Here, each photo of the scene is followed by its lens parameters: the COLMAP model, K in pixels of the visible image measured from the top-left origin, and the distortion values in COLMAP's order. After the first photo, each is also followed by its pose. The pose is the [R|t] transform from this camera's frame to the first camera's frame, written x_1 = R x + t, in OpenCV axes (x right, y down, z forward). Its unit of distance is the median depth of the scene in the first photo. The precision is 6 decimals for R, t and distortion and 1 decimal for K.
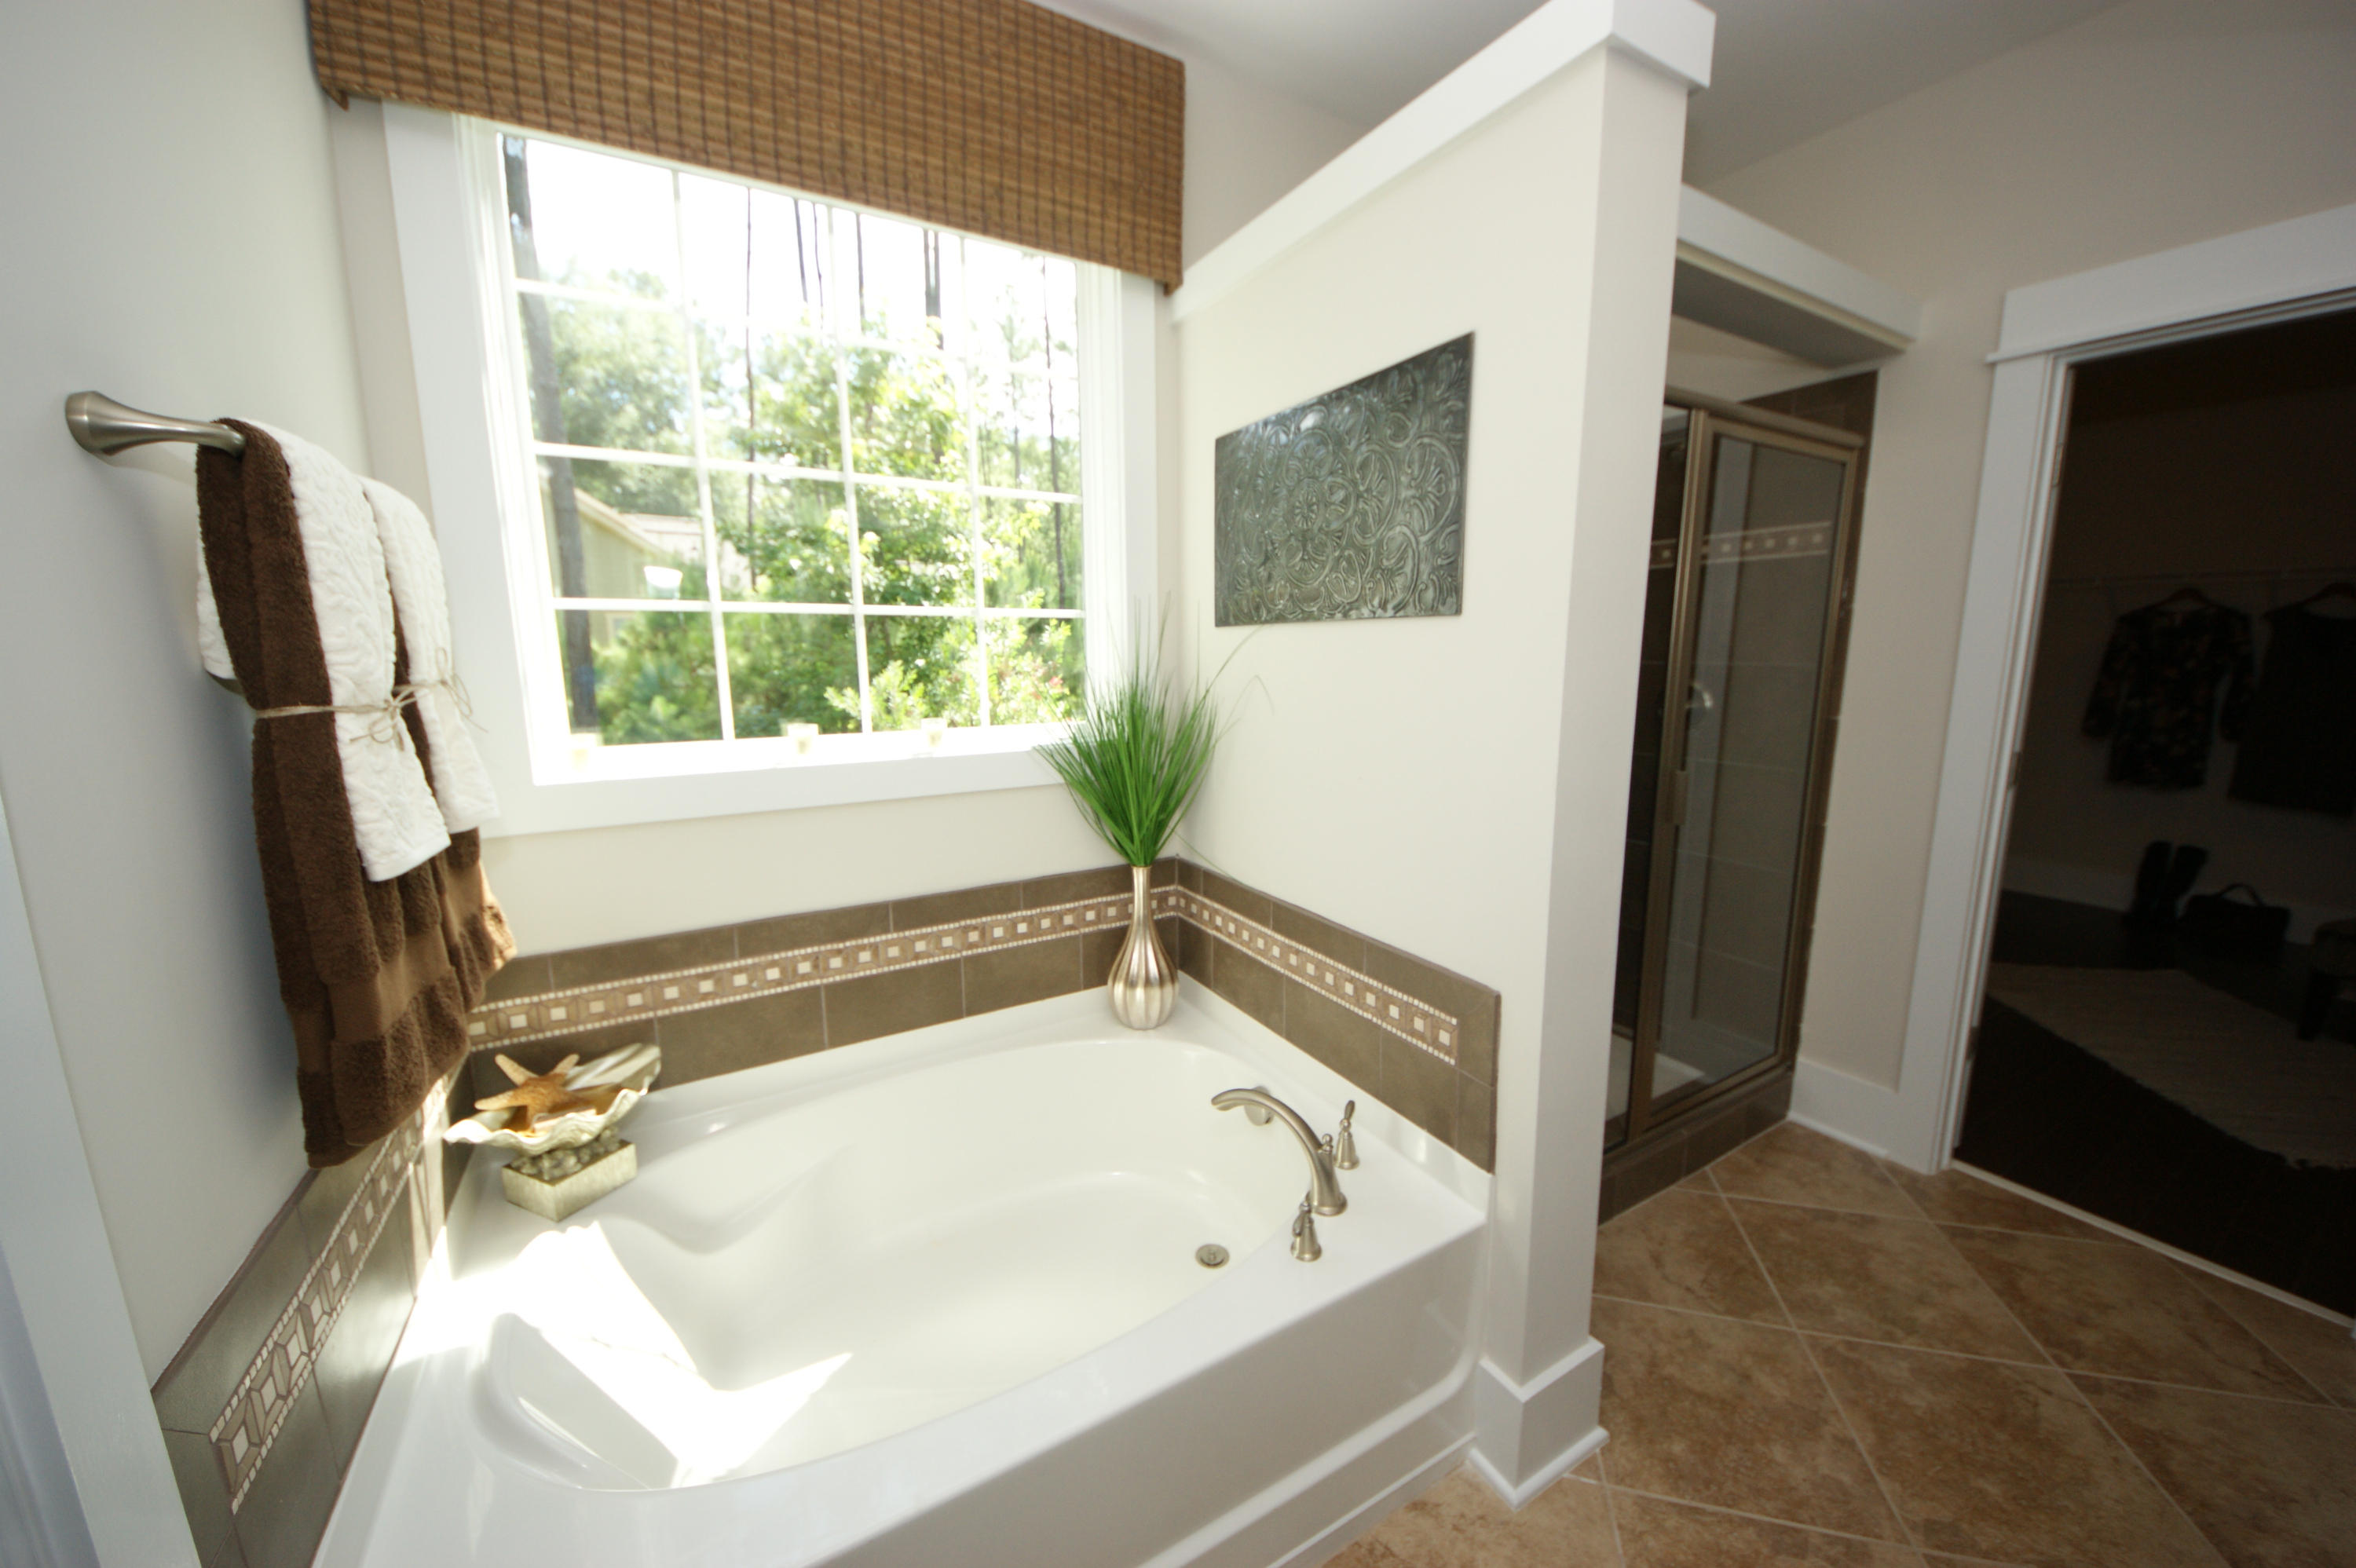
lens RADIAL K [[837.9, 0, 1176.7], [0, 837.9, 779.6], [0, 0, 1]] dist [0.020255, -0.012212]
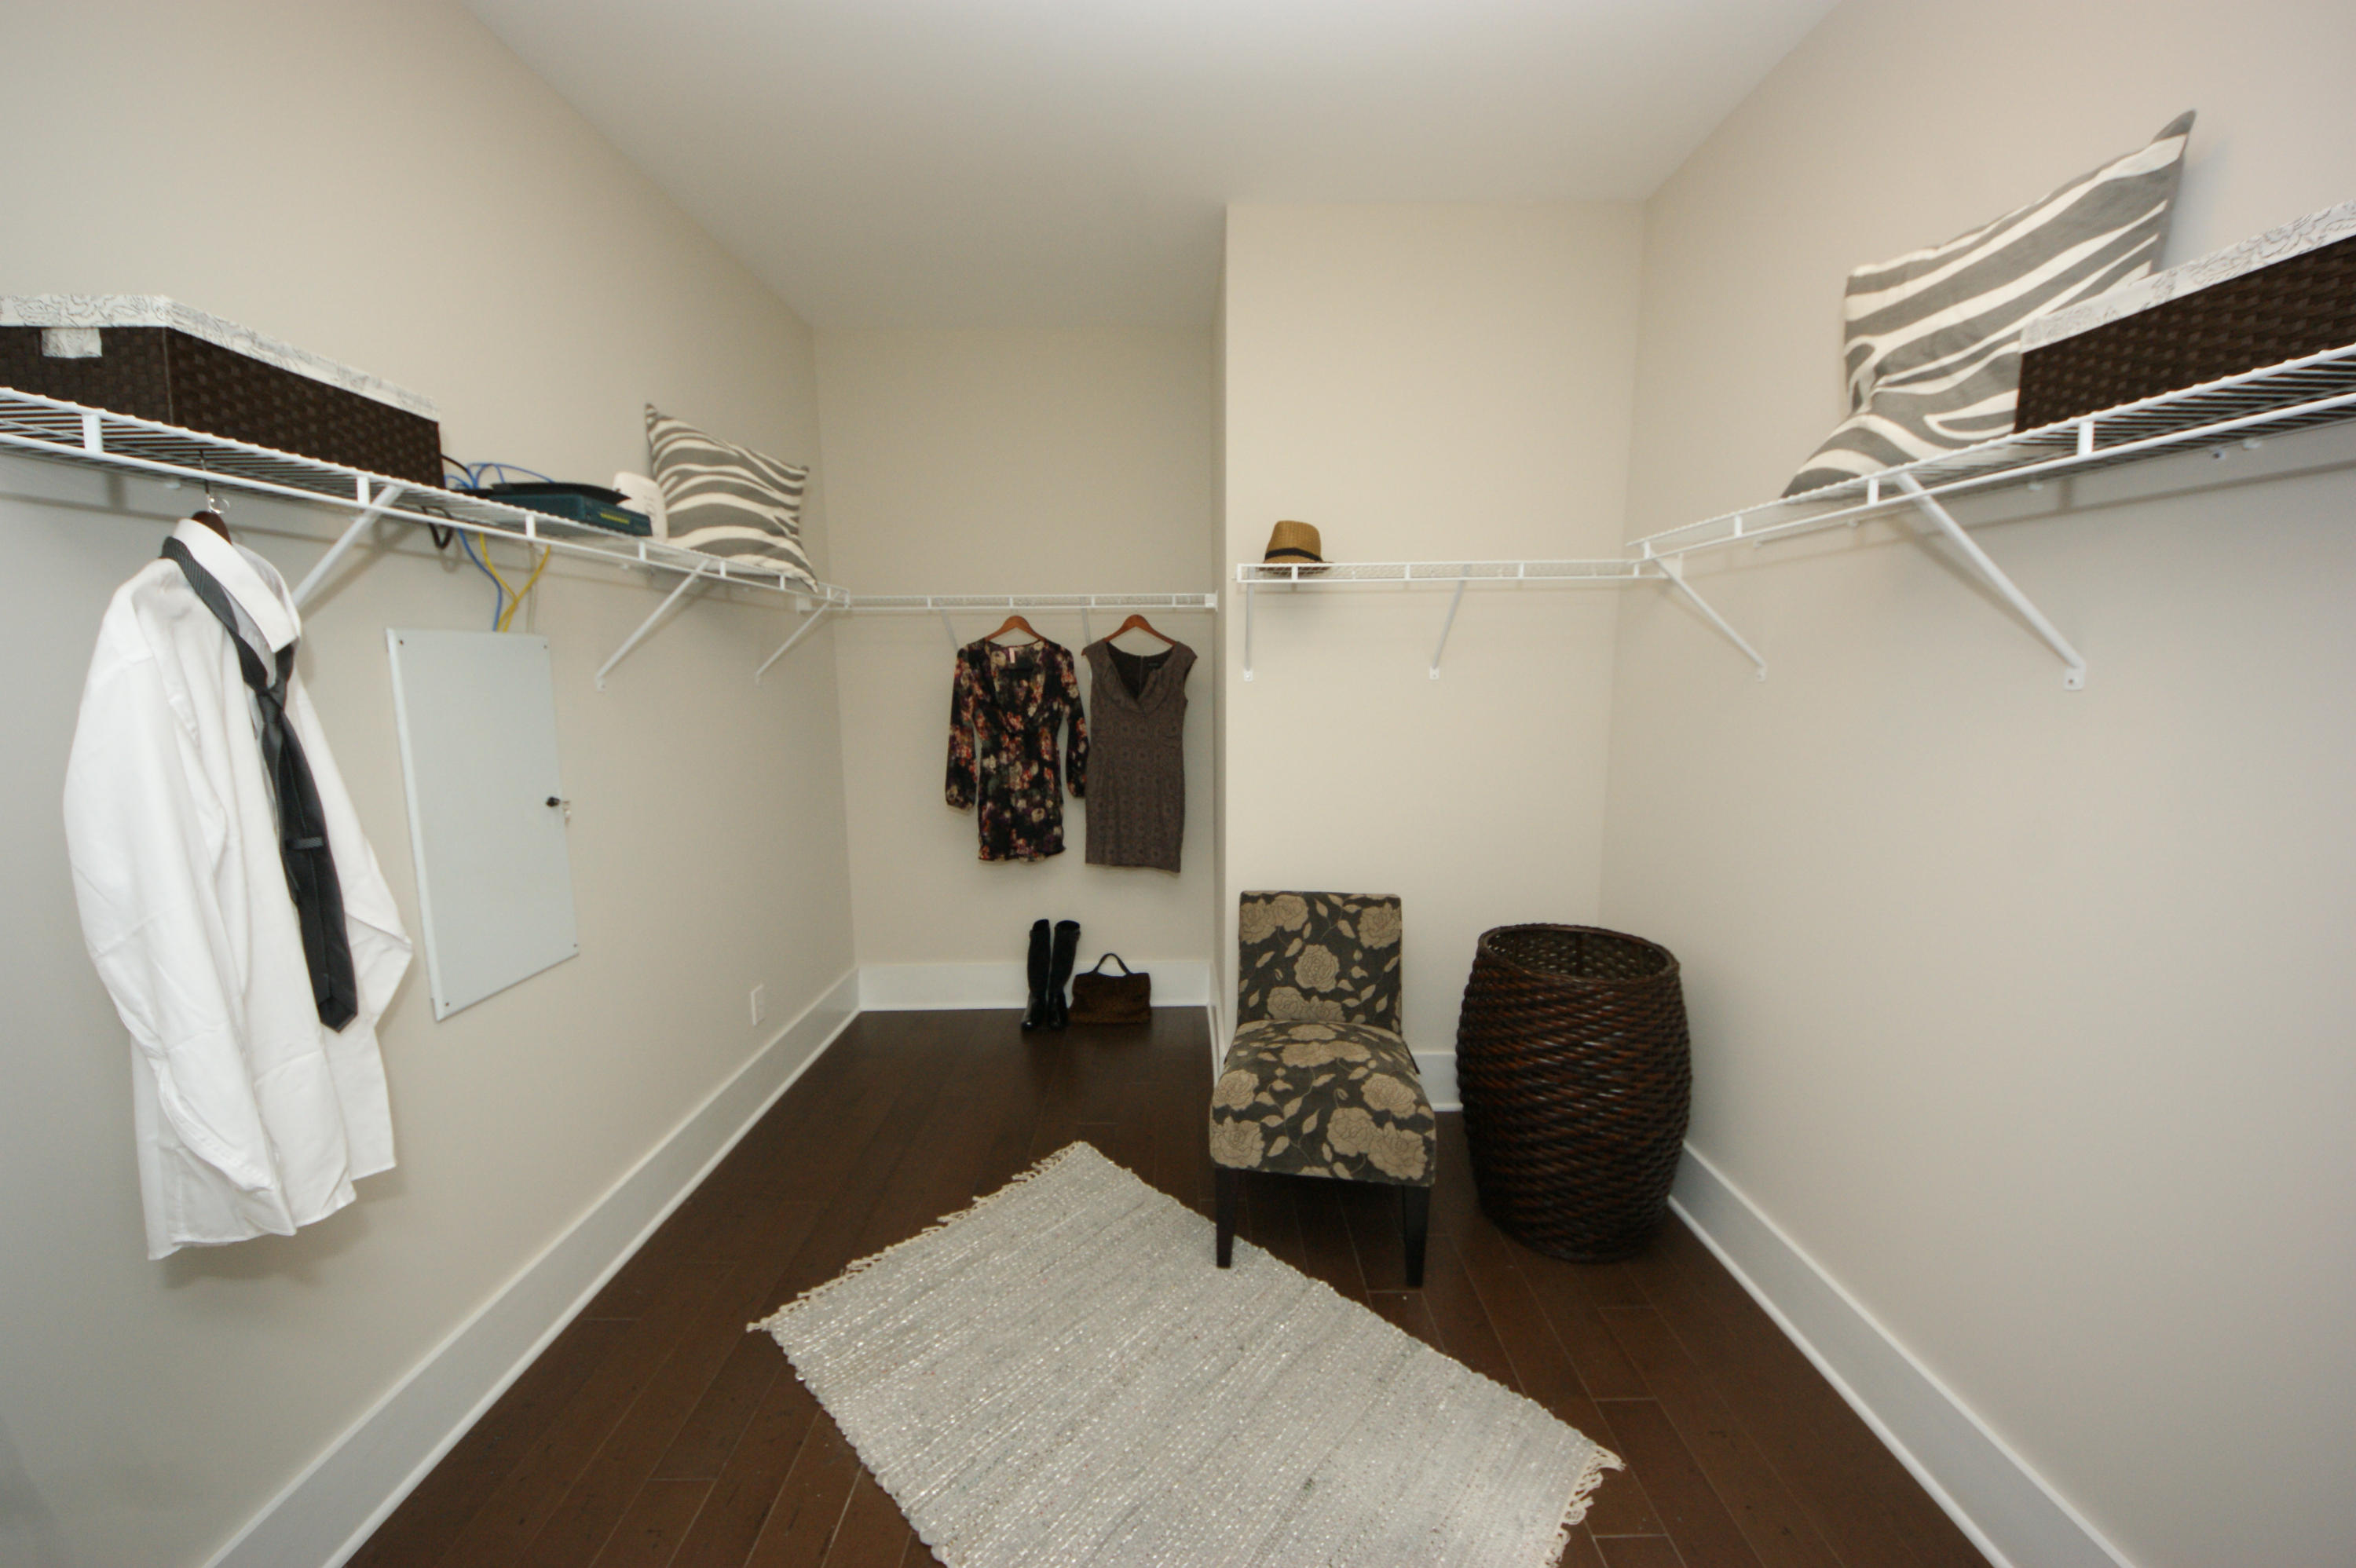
lens RADIAL K [[837.9, 0, 1176.7], [0, 837.9, 779.6], [0, 0, 1]] dist [0.020255, -0.012212]
pose [[0.514172, -0.121398, 0.849052, 0.581374], [0.143133, 0.988195, 0.054614, -0.095233], [-0.845659, 0.093446, 0.525479, 0.461869]]
